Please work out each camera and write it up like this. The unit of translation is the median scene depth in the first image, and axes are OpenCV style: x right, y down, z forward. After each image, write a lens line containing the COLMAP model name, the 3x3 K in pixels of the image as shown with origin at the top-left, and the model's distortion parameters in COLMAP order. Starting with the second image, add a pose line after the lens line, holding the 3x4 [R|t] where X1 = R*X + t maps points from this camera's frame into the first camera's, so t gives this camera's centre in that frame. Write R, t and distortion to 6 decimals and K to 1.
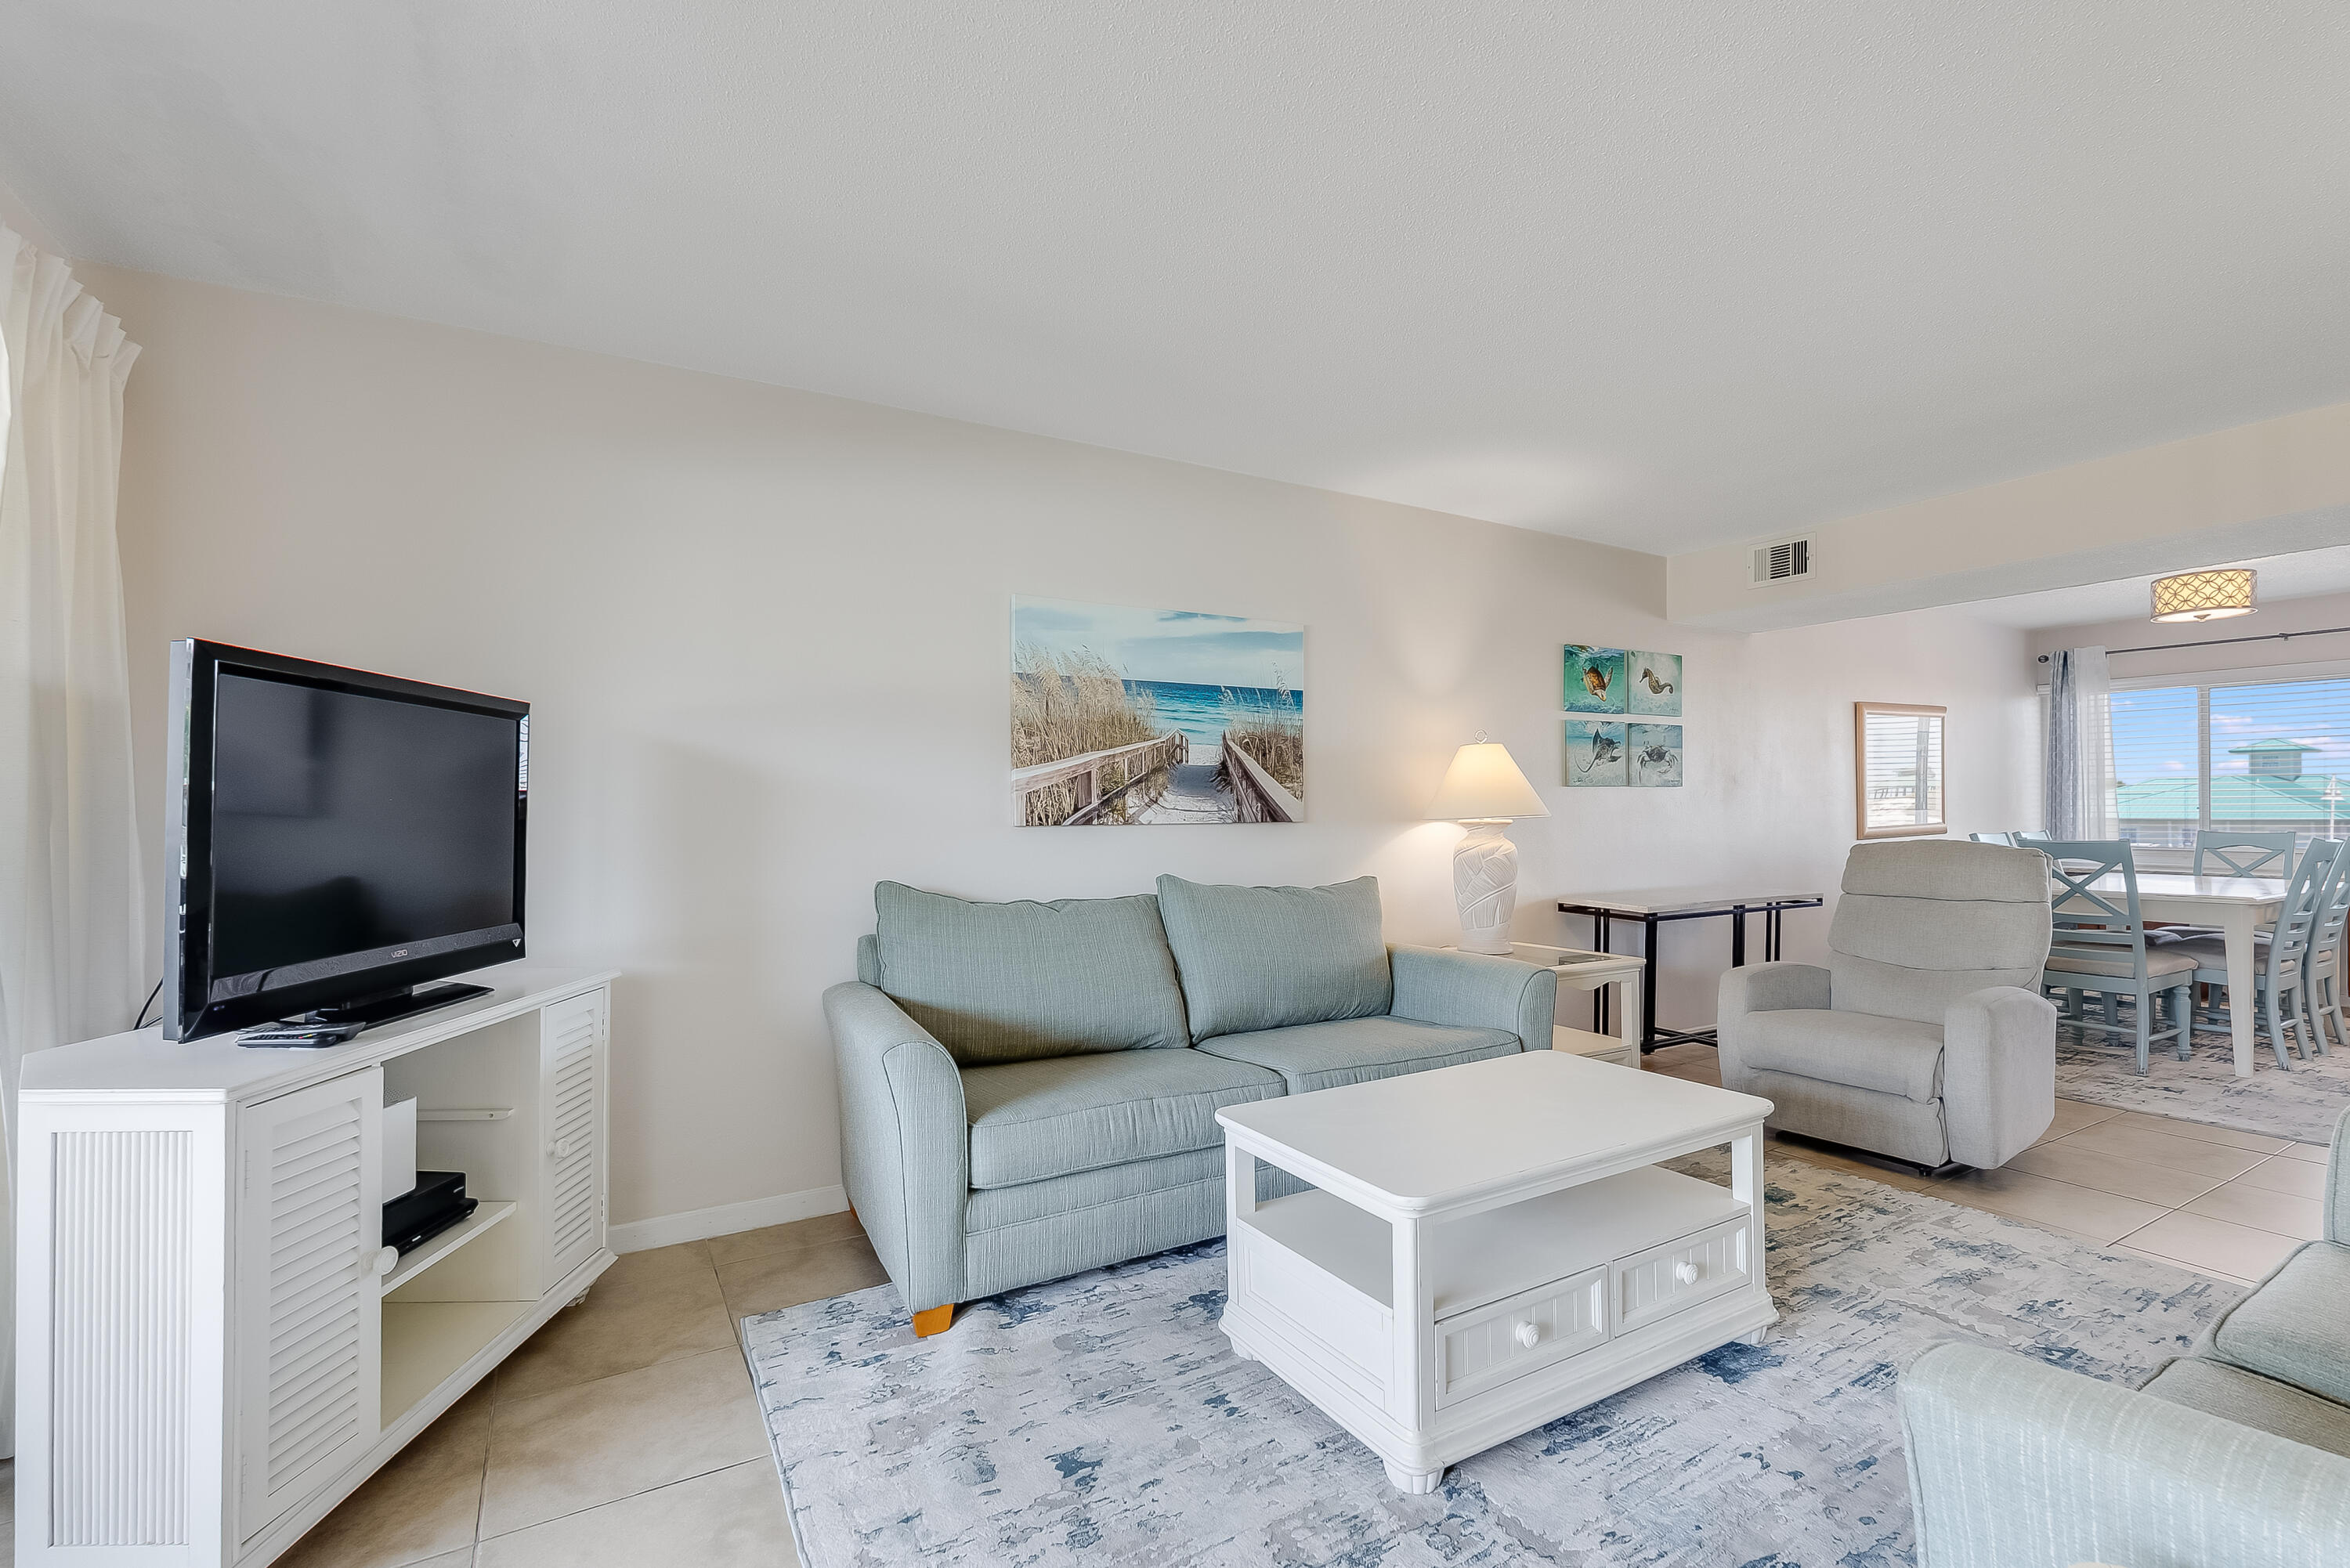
lens RADIAL K [[1047.7, 0, 1175.2], [0, 1047.7, 805.6], [0, 0, 1]] dist [-0.006897, 0.004393]
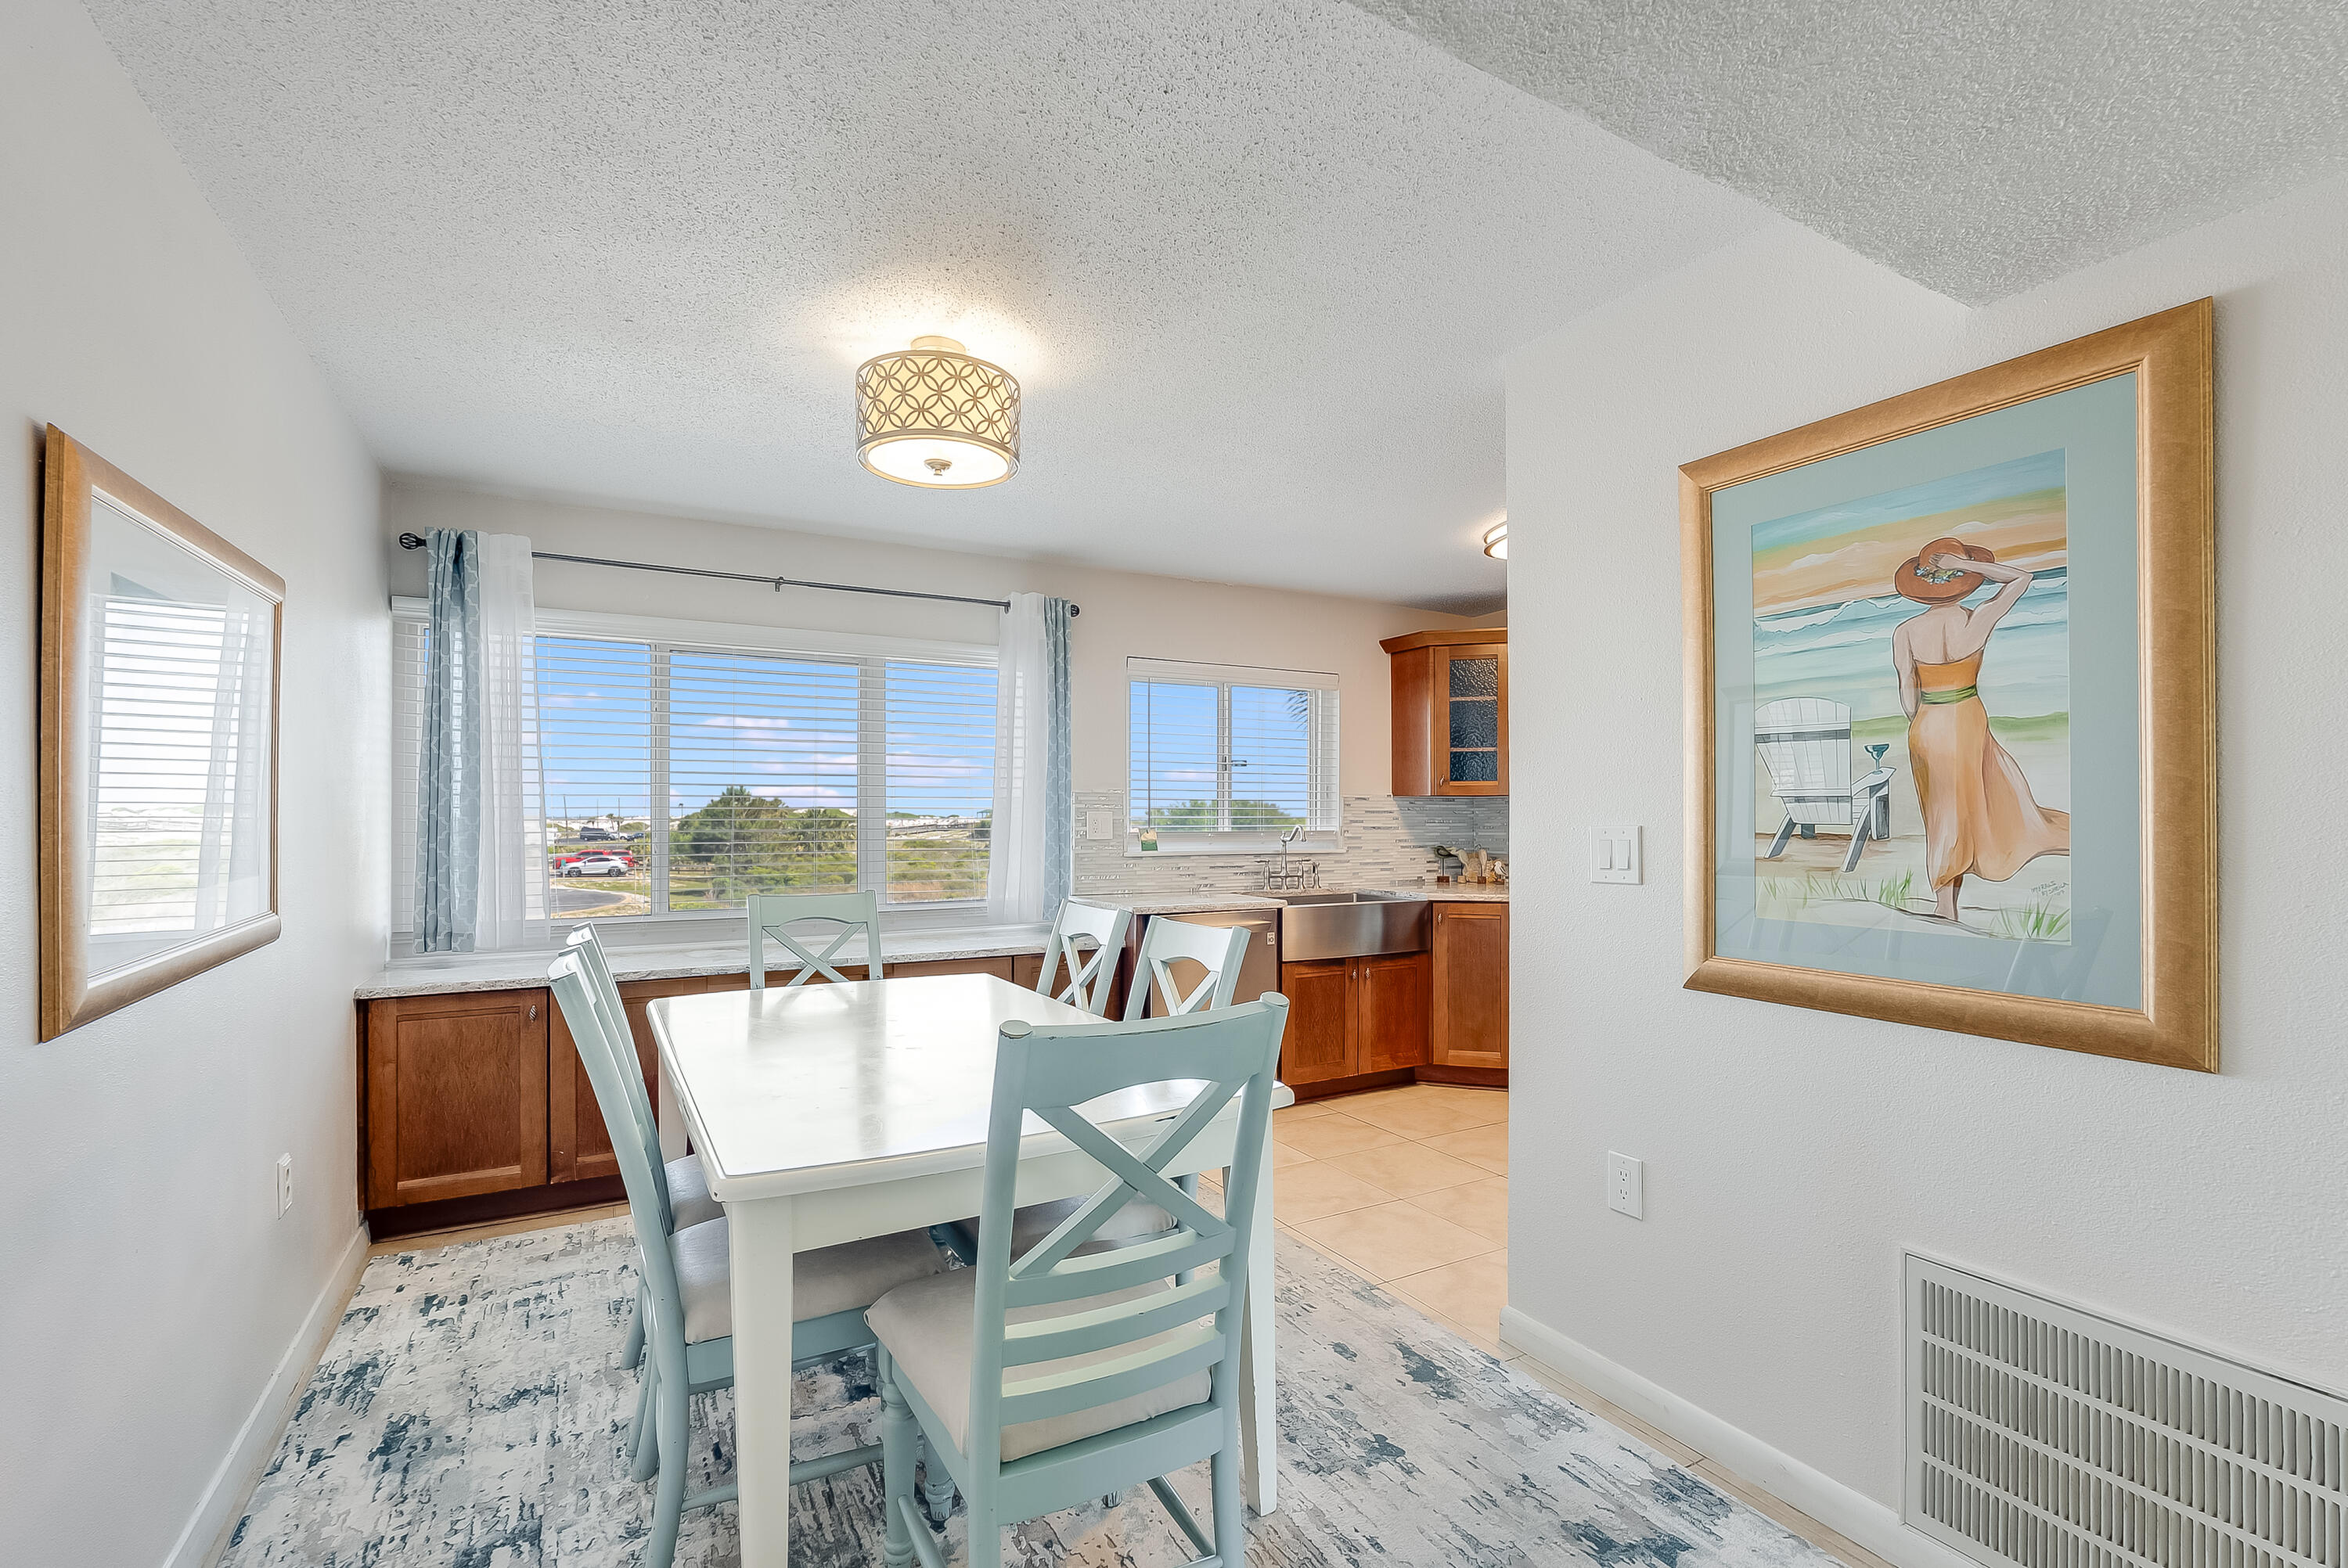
lens RADIAL K [[1048.3, 0, 1175.2], [0, 1048.3, 817.9], [0, 0, 1]] dist [-0.008993, 0.002054]
pose [[0.028437, 0.002298, 0.999593, 0.728253], [0.000326, 0.999997, -0.002308, -0.028897], [-0.999596, 0.000391, 0.028436, 1.257741]]
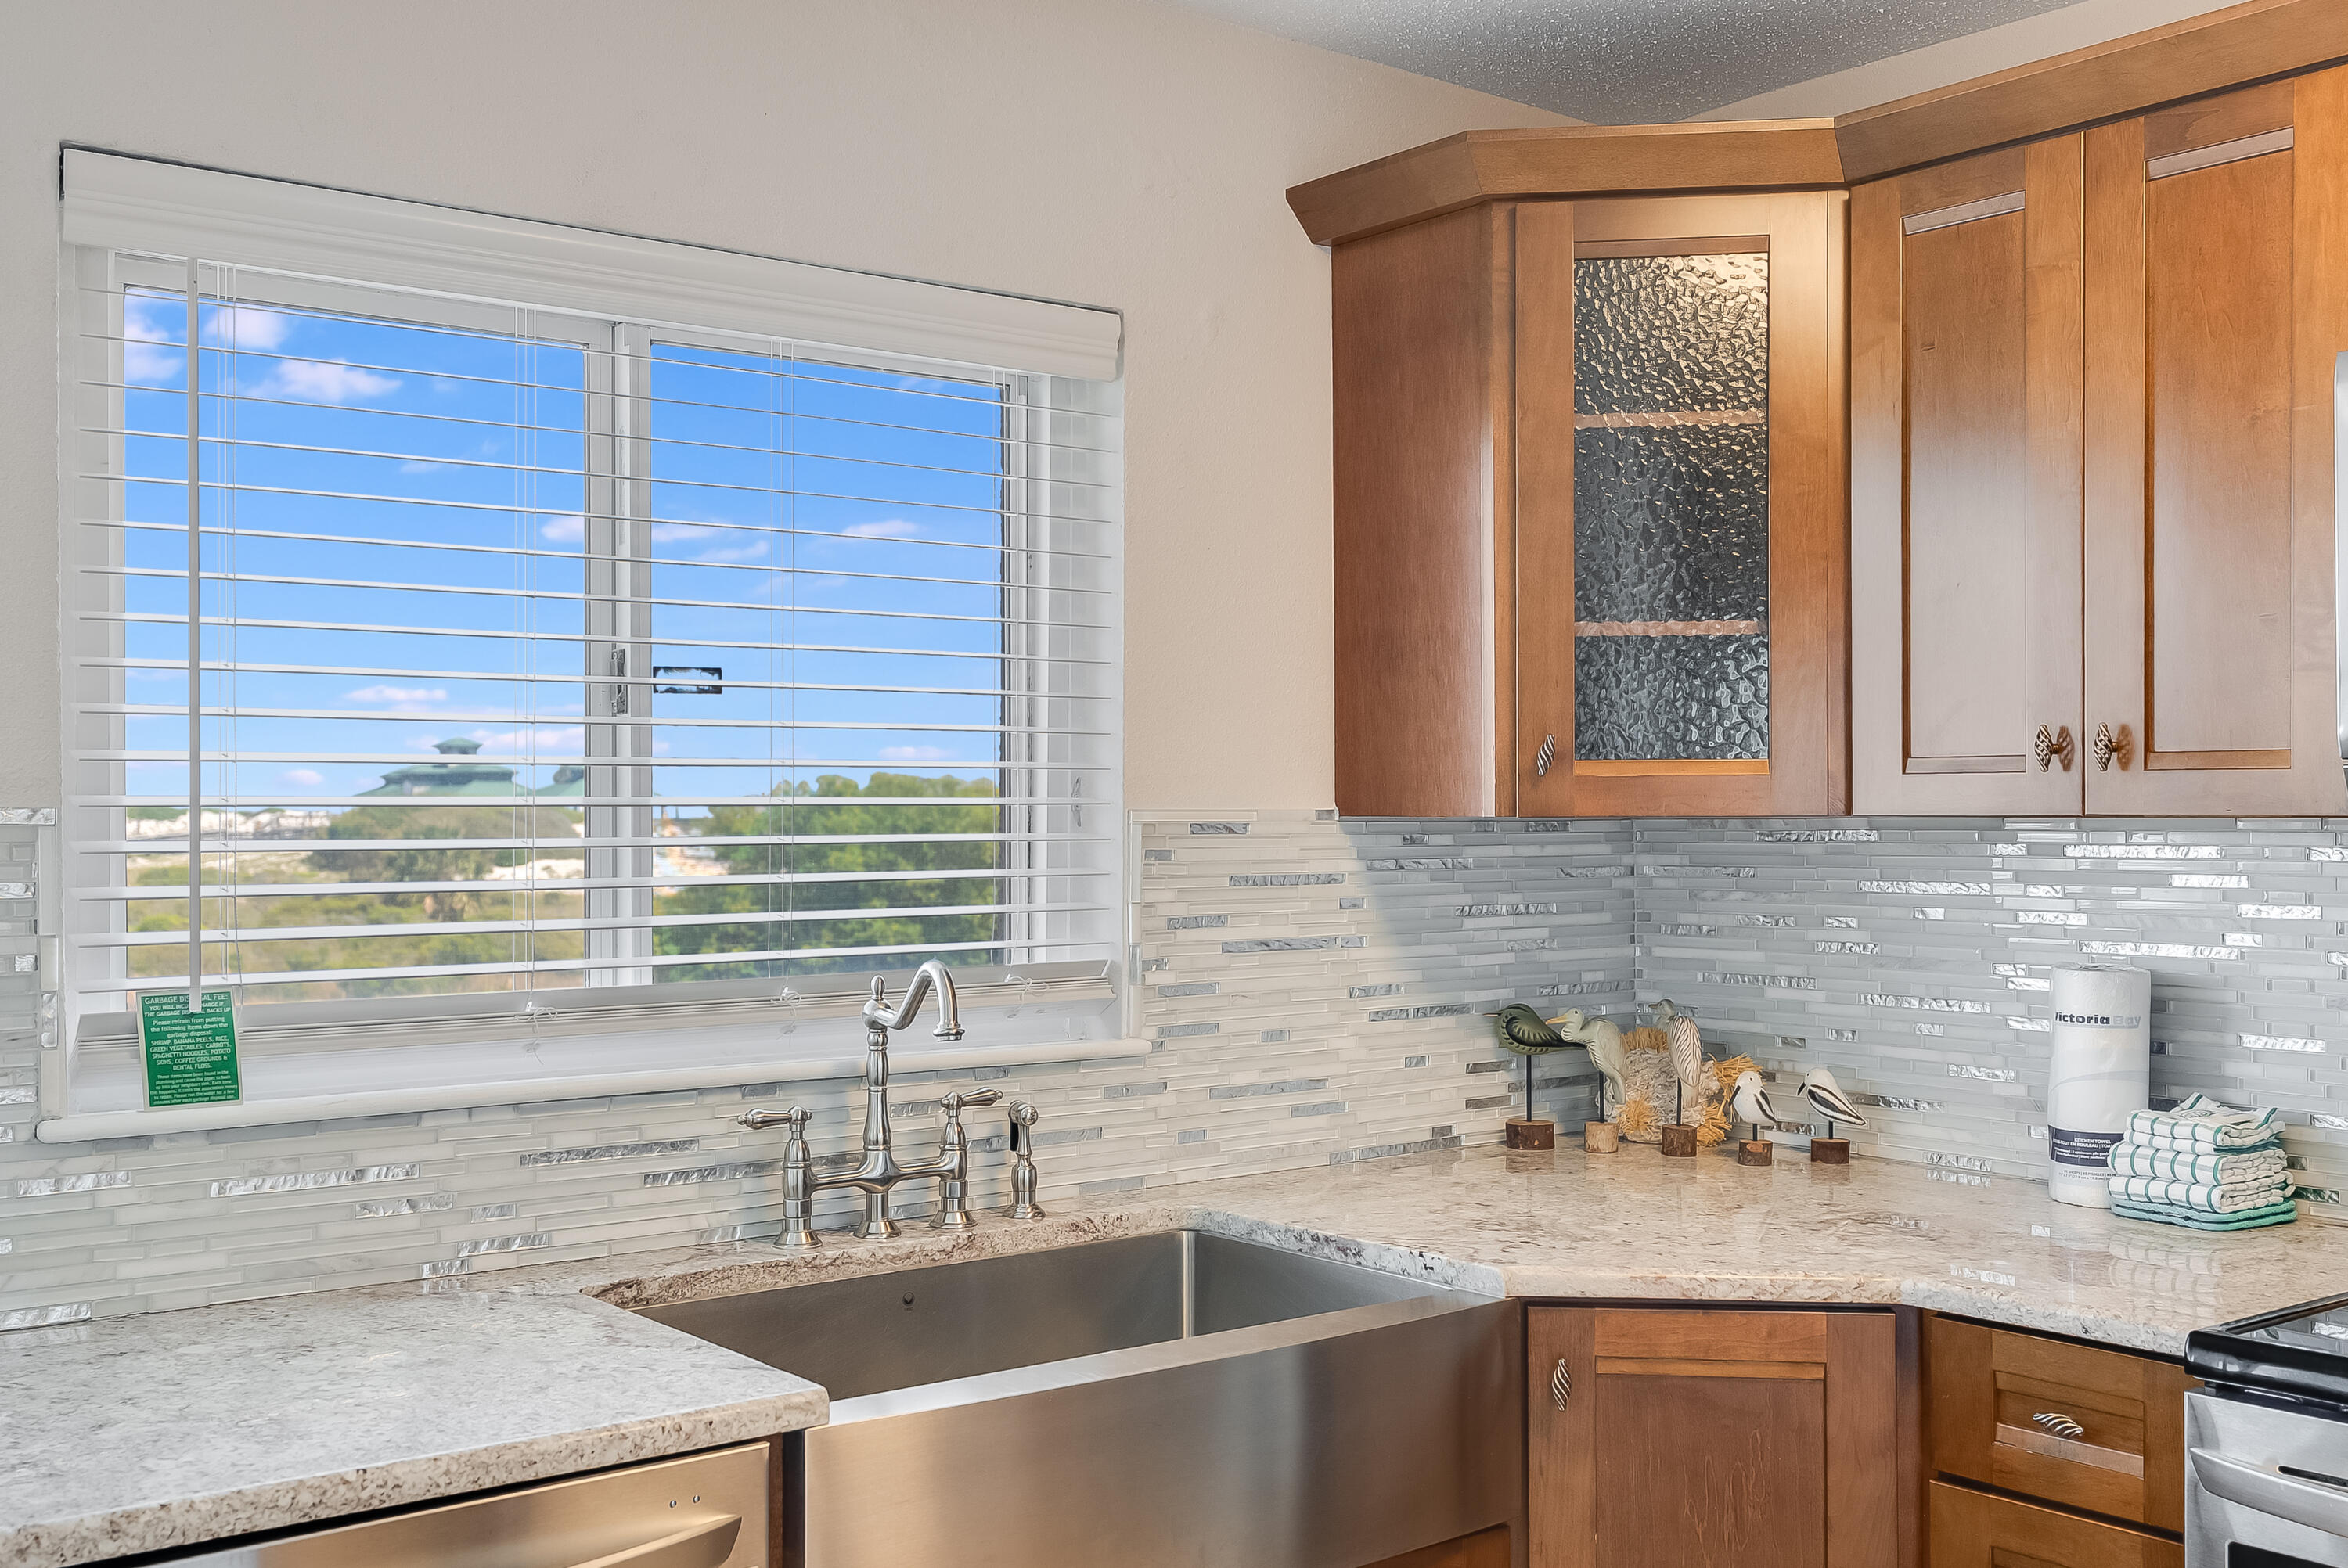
lens RADIAL K [[2337.1, 0, 1165.5], [0, 2337.1, 818.6], [0, 0, 1]] dist [0.014038, 0.000000]
pose [[-0.118611, -0.002692, 0.992937, 1.421407], [0.003176, 0.999990, 0.003091, -0.065684], [-0.992936, 0.003520, -0.118602, 1.148908]]
